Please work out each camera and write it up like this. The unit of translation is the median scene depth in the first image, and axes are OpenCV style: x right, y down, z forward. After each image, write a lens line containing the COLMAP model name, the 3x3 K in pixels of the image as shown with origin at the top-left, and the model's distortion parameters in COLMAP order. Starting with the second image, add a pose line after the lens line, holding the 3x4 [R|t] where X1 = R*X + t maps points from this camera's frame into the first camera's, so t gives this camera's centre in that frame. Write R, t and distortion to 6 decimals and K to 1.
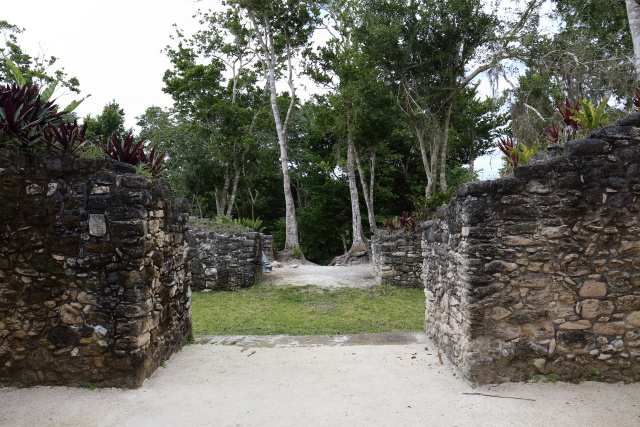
lens RADIAL K [[442.5, 0, 320.4], [0, 442.5, 213.2], [0, 0, 1]] dist [-0.035900, 0.050656]
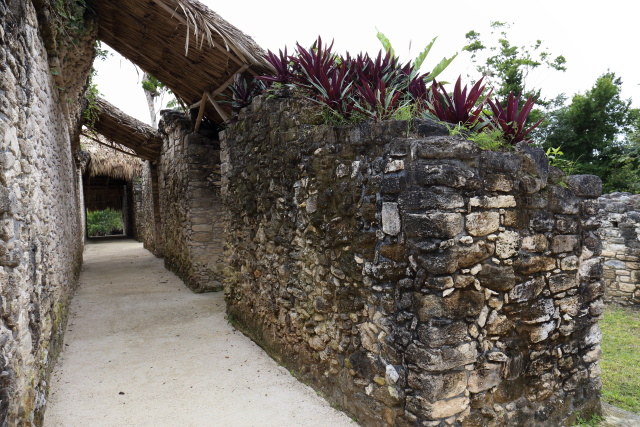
lens RADIAL K [[442.5, 0, 310.5], [0, 442.5, 225.0], [0, 0, 1]] dist [-0.035900, 0.050656]
pose [[0.502815, 0.047225, -0.863103, 0.015413], [0.002797, 0.998412, 0.056258, -0.001578], [0.864390, -0.030702, 0.501885, 0.547001]]
